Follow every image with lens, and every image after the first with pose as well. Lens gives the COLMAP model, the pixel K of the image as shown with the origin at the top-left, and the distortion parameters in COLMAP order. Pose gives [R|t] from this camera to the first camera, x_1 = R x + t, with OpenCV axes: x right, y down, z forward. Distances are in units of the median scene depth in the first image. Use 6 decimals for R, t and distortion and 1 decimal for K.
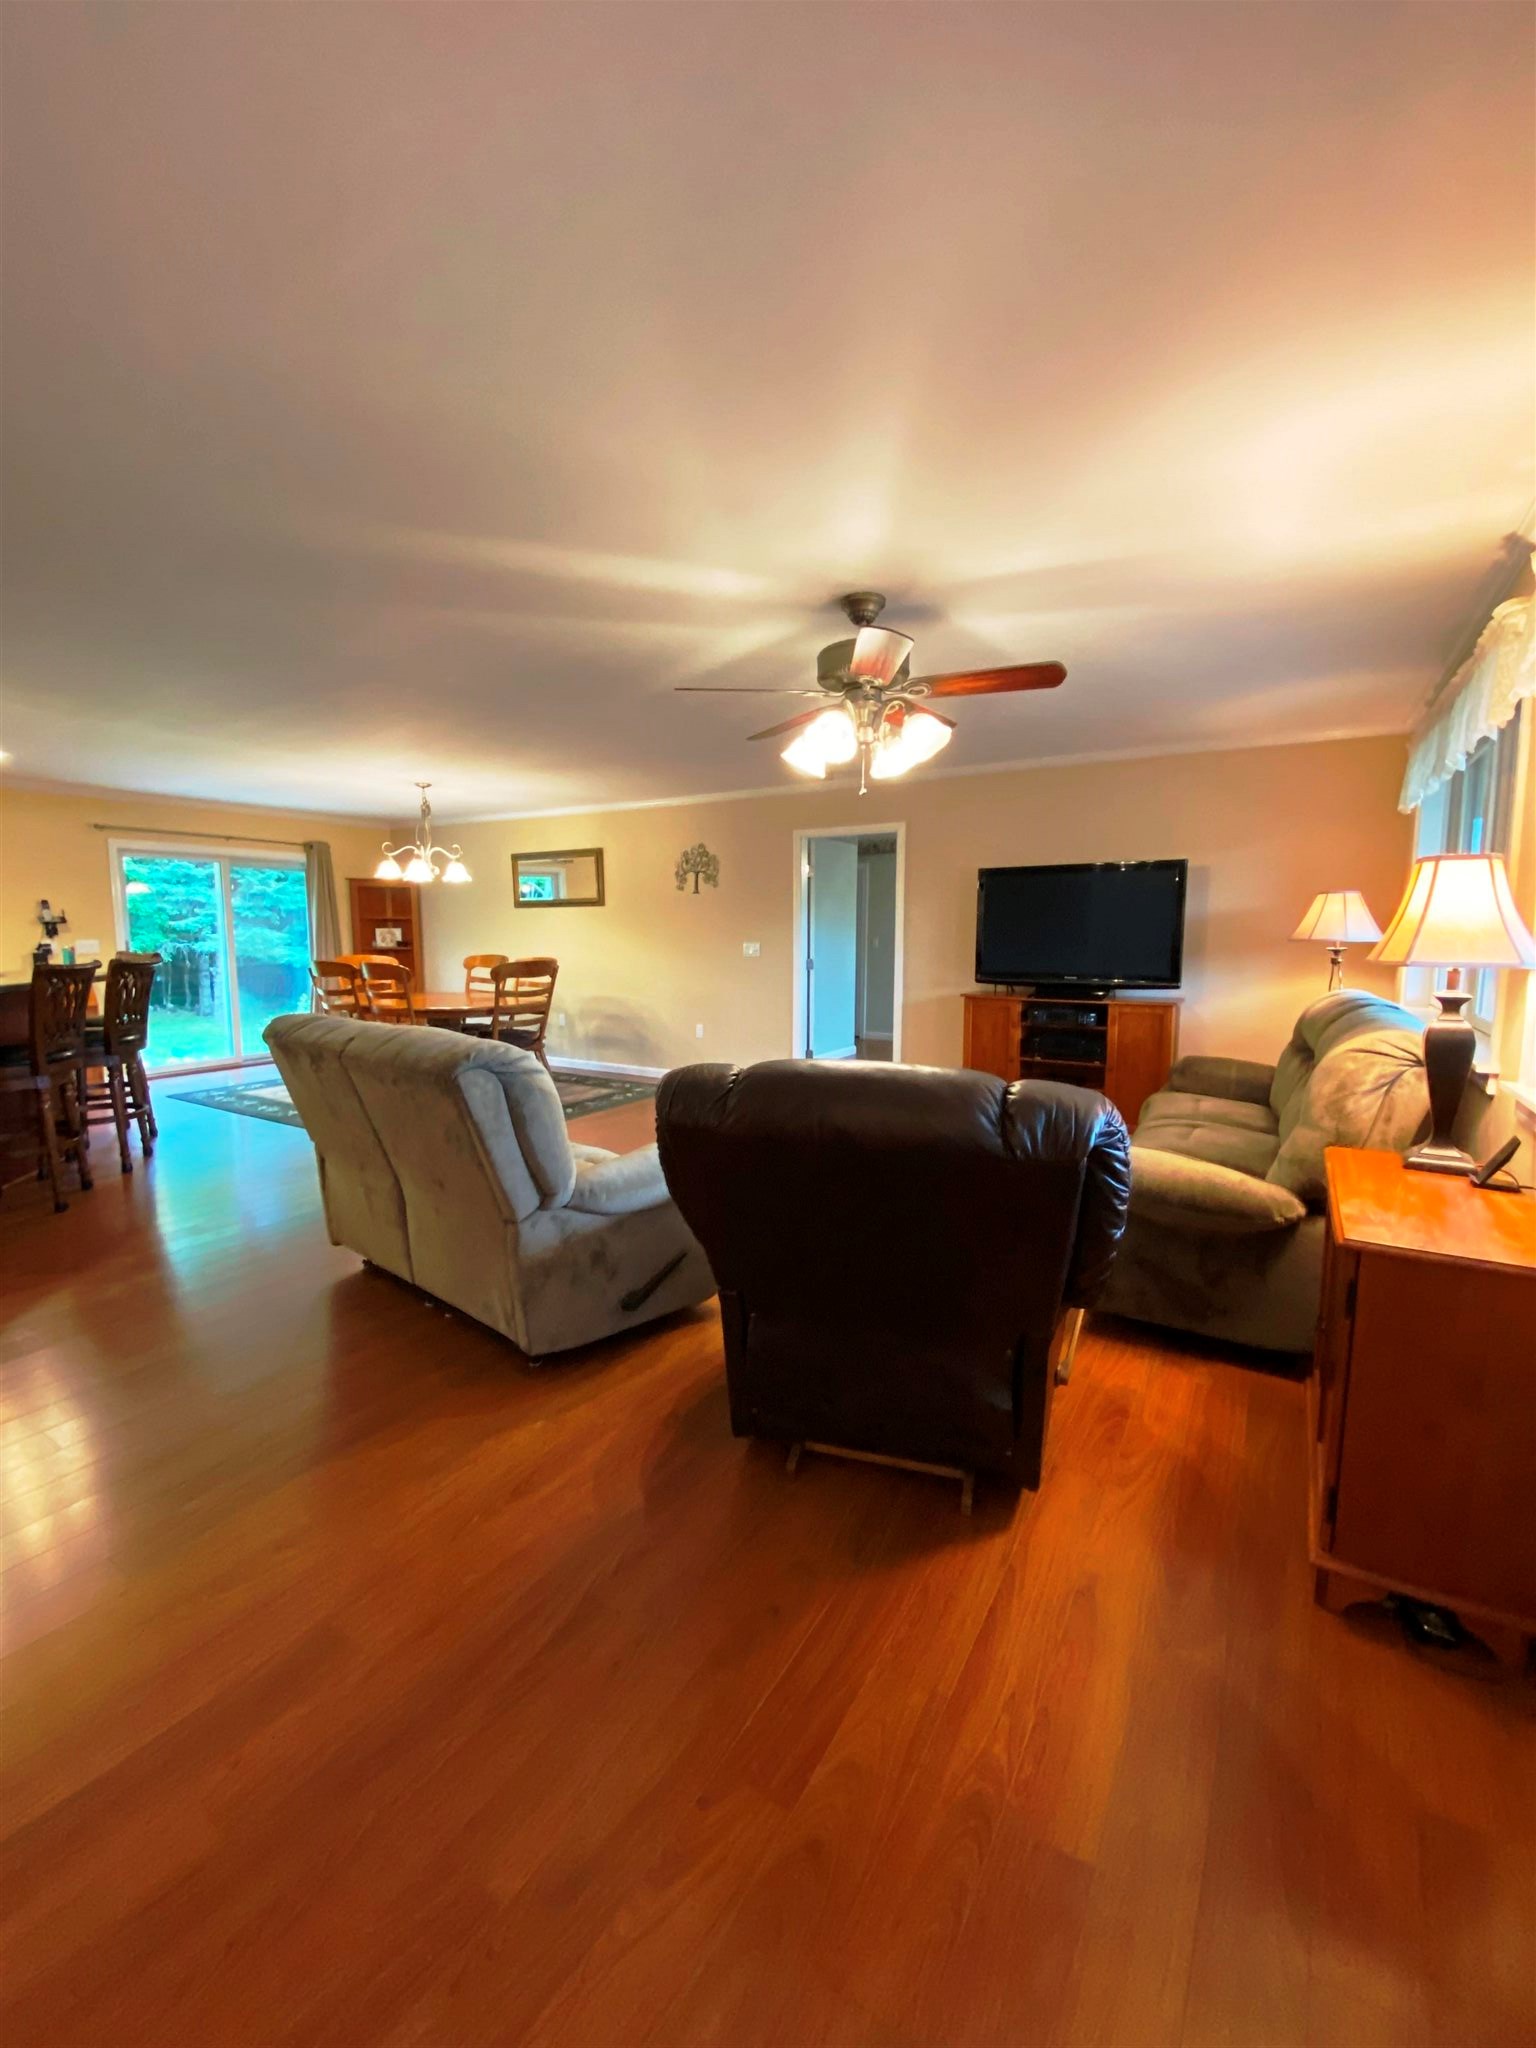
lens RADIAL K [[832.7, 0, 769.8], [0, 832.7, 1023.8], [0, 0, 1]] dist [0.023269, -0.021805]
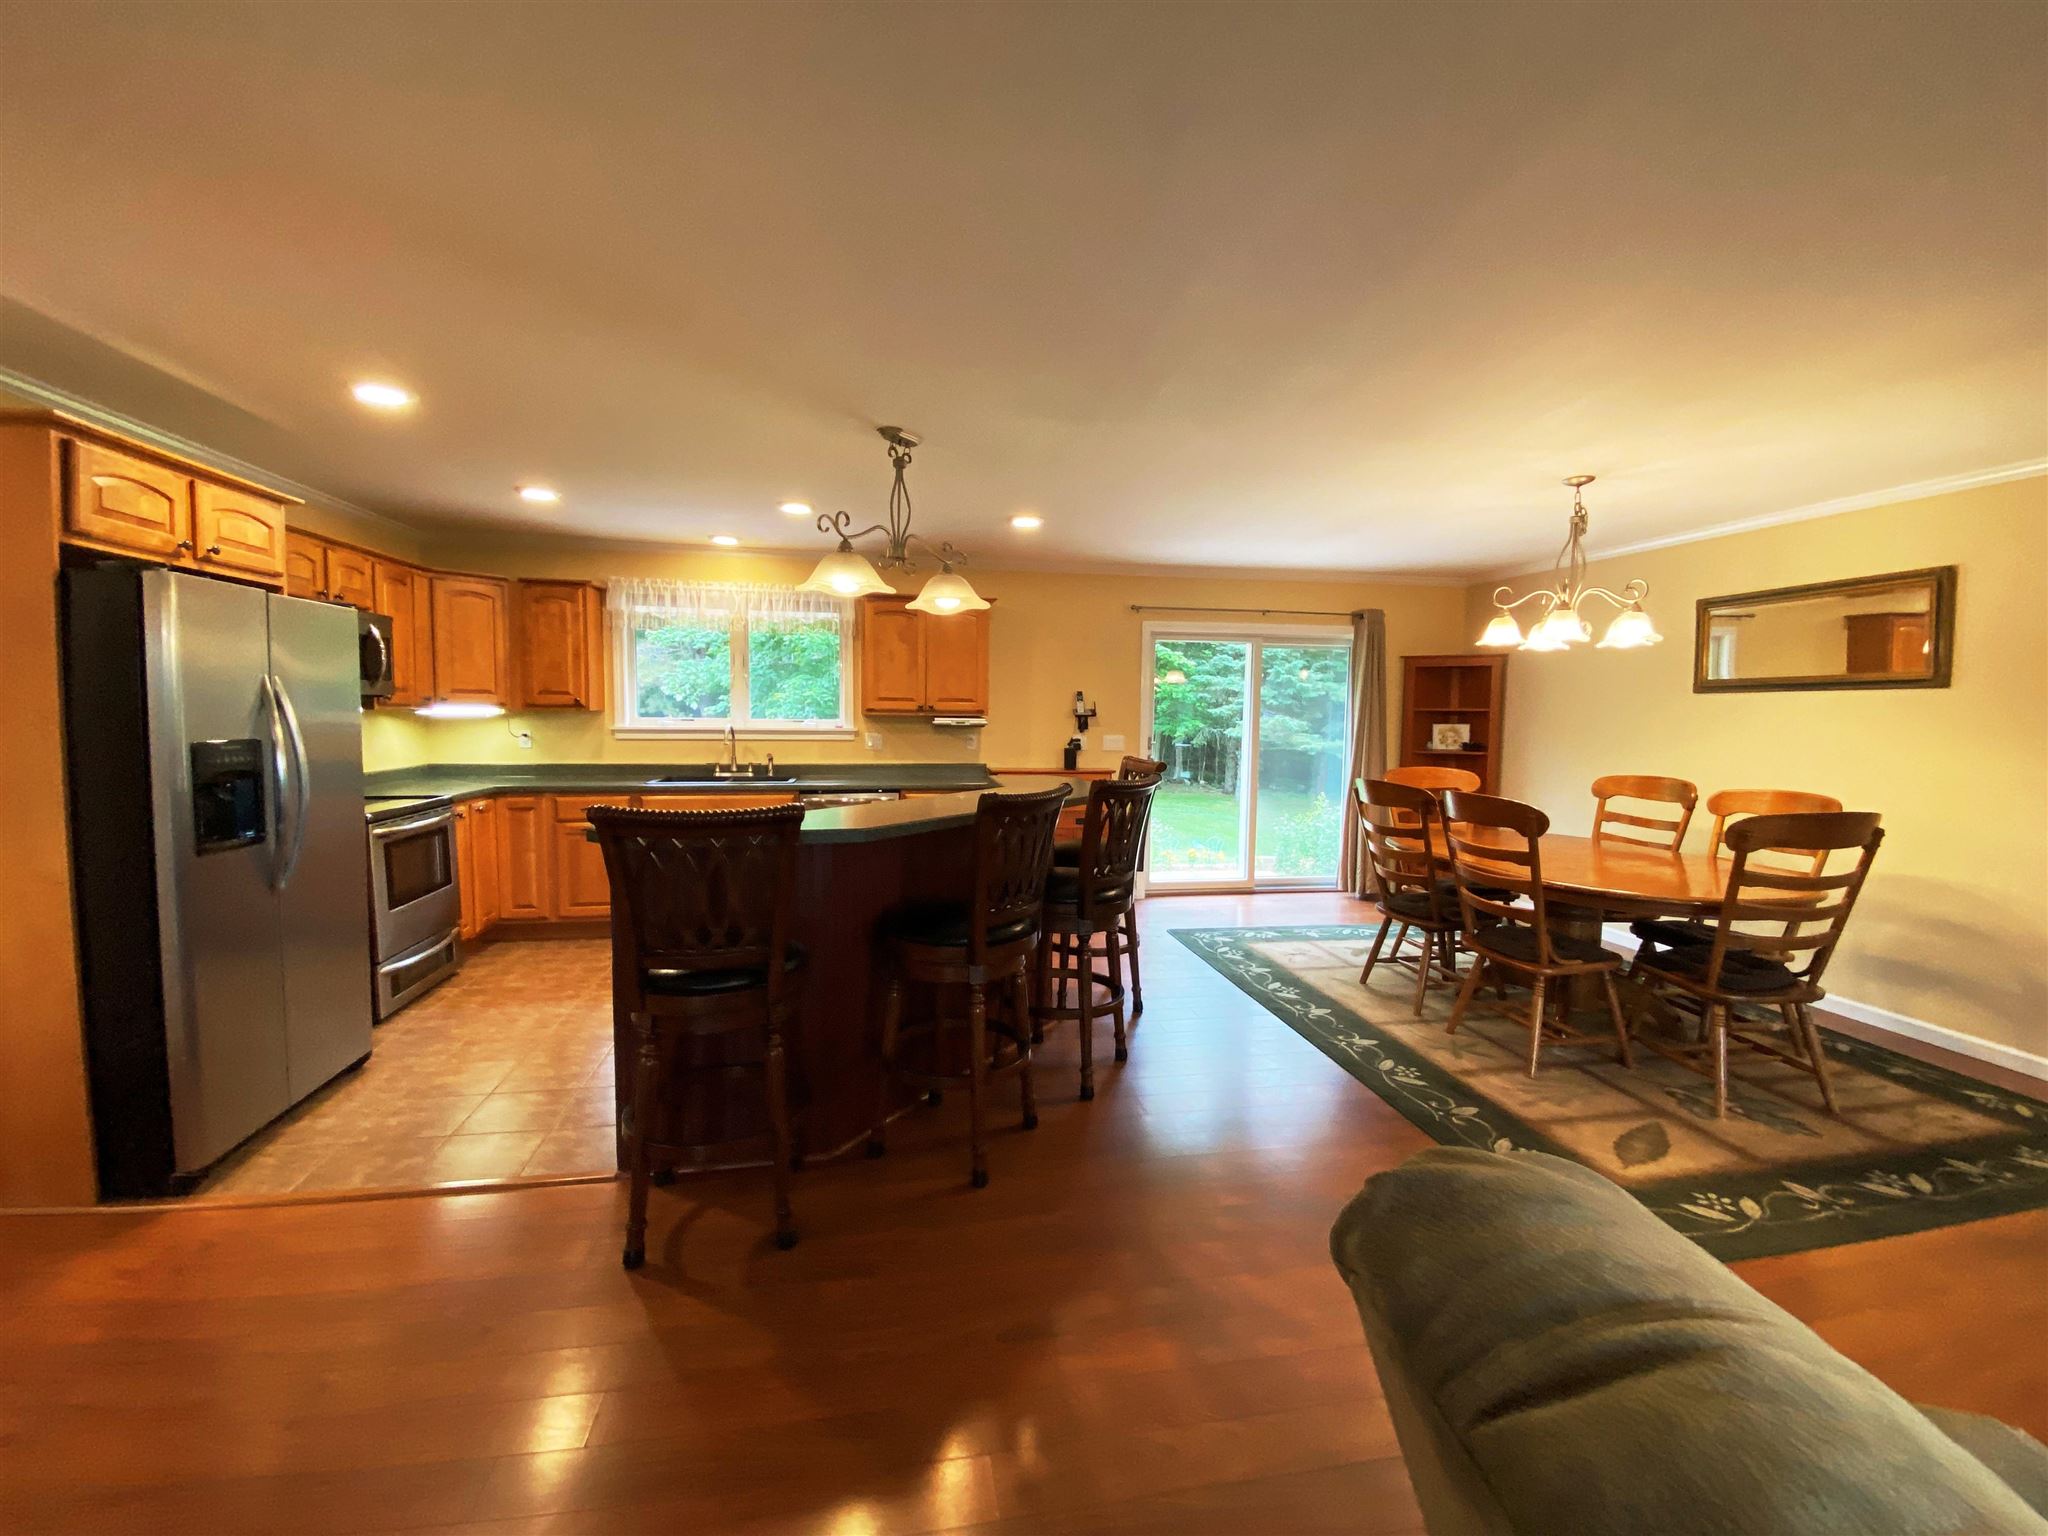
lens RADIAL K [[832.7, 0, 1023.6], [0, 832.7, 769.5], [0, 0, 1]] dist [0.023269, -0.021805]
pose [[0.667064, 0.058058, -0.742735, -0.214873], [-0.093340, 0.995616, -0.006005, -0.048284], [0.739130, 0.073332, 0.669558, 0.331032]]
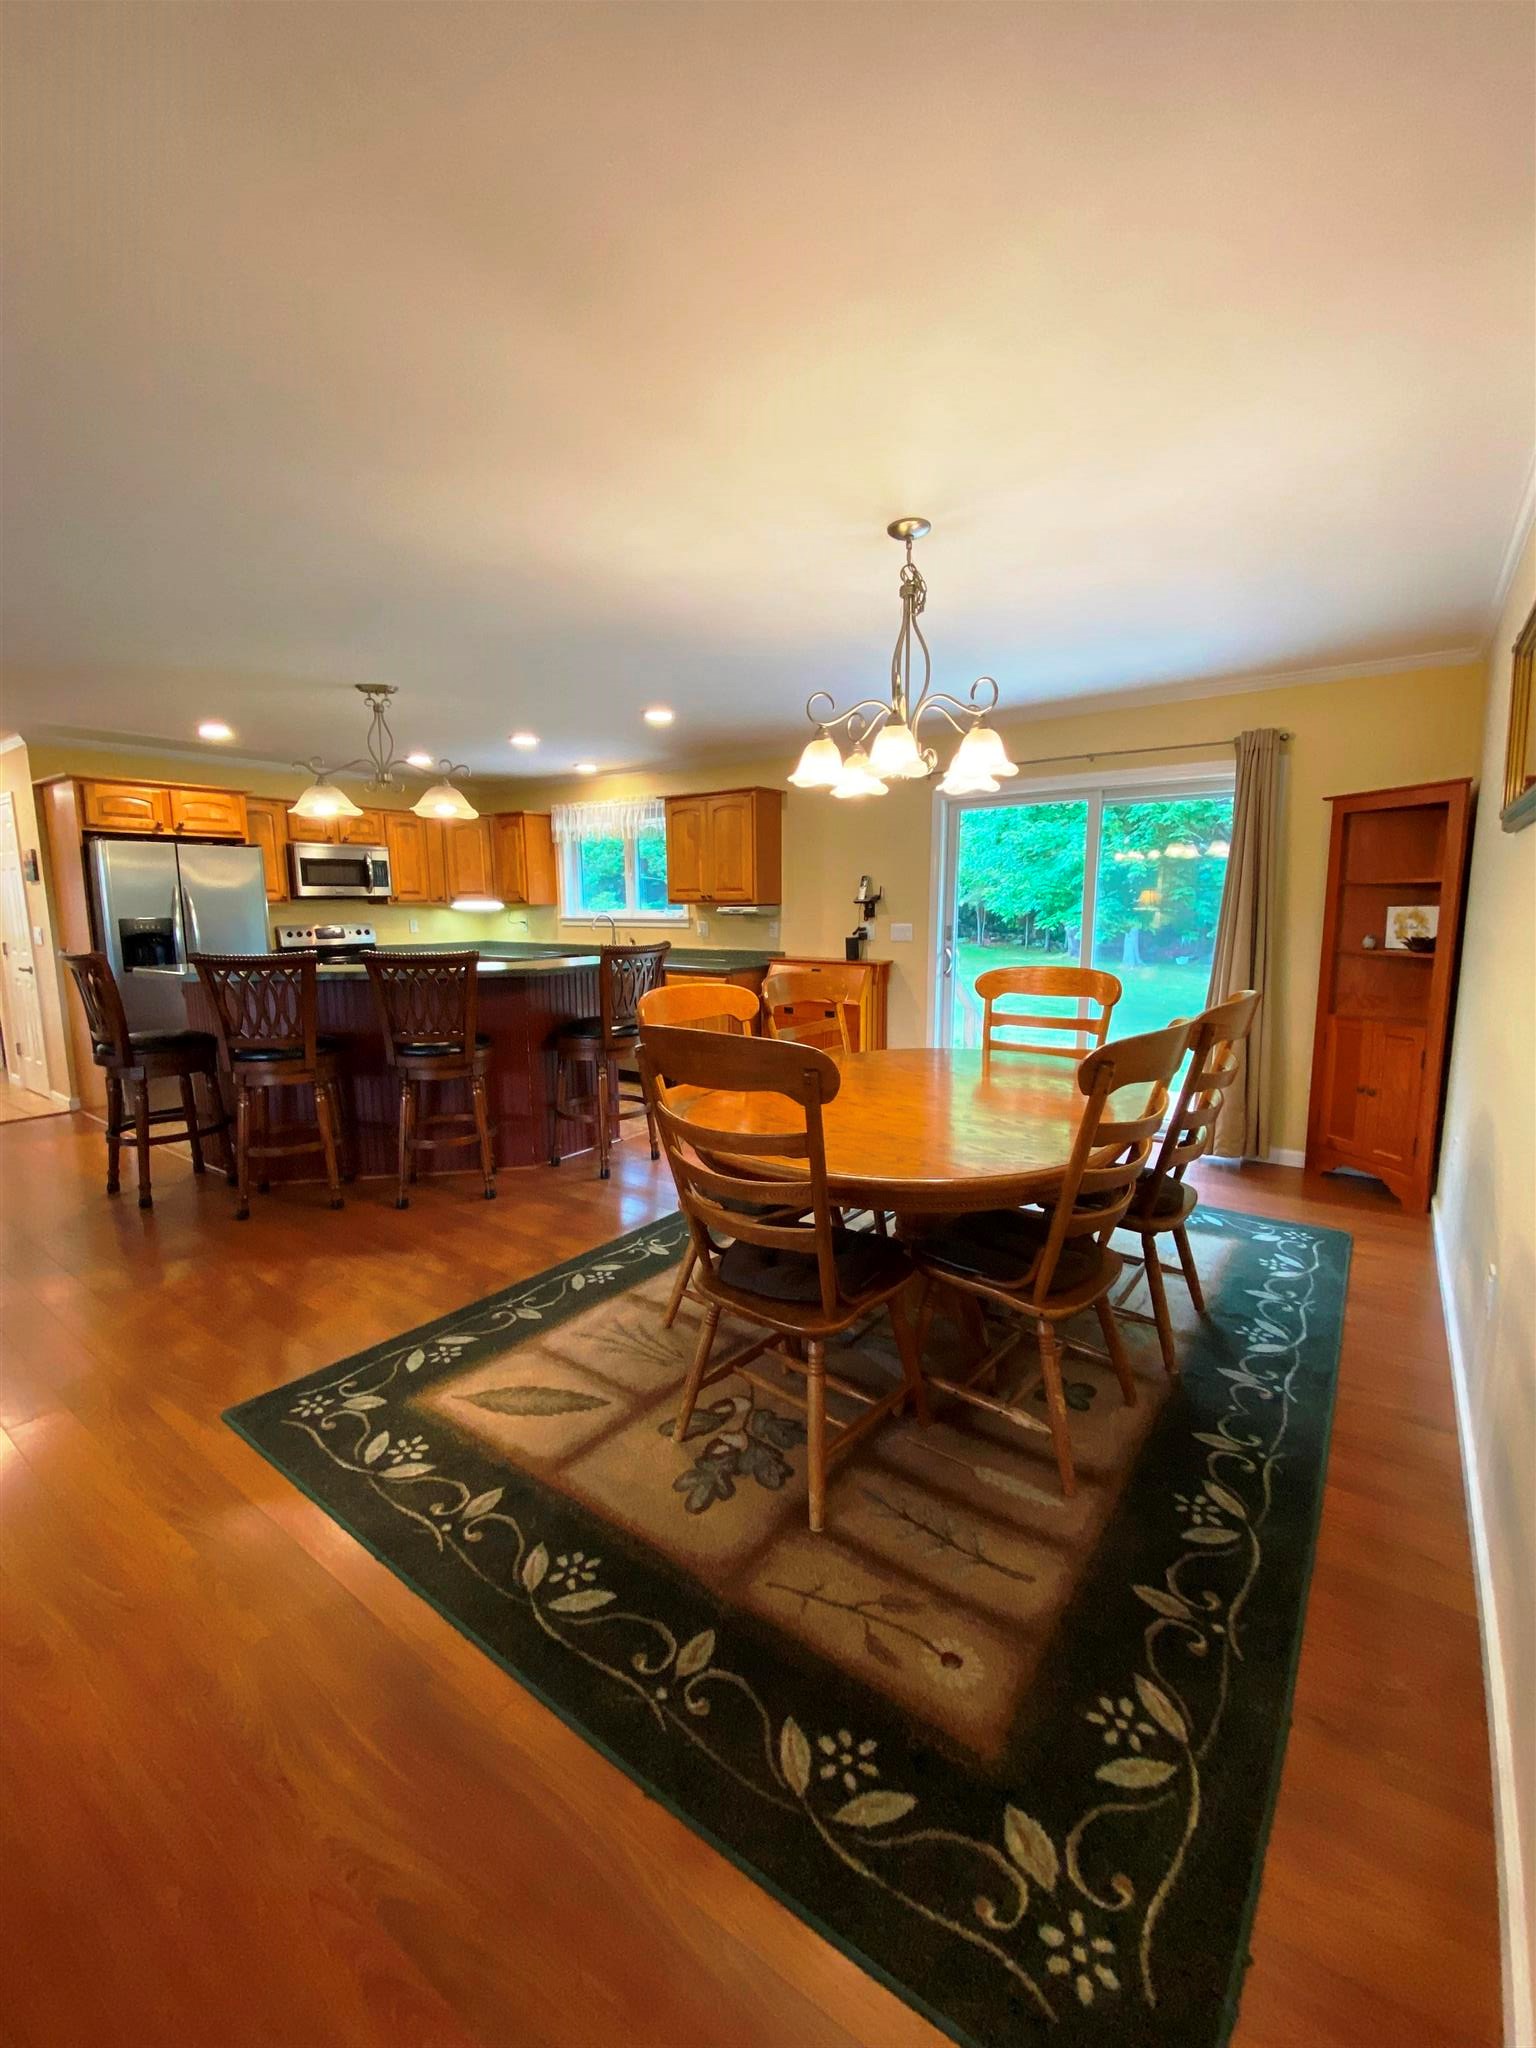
lens RADIAL K [[832.7, 0, 769.8], [0, 832.7, 1023.8], [0, 0, 1]] dist [0.023269, -0.021805]
pose [[-0.083065, 0.139486, -0.986734, -0.009334], [-0.106445, 0.983249, 0.147954, -0.106431], [0.990843, 0.117323, -0.066826, 0.907362]]
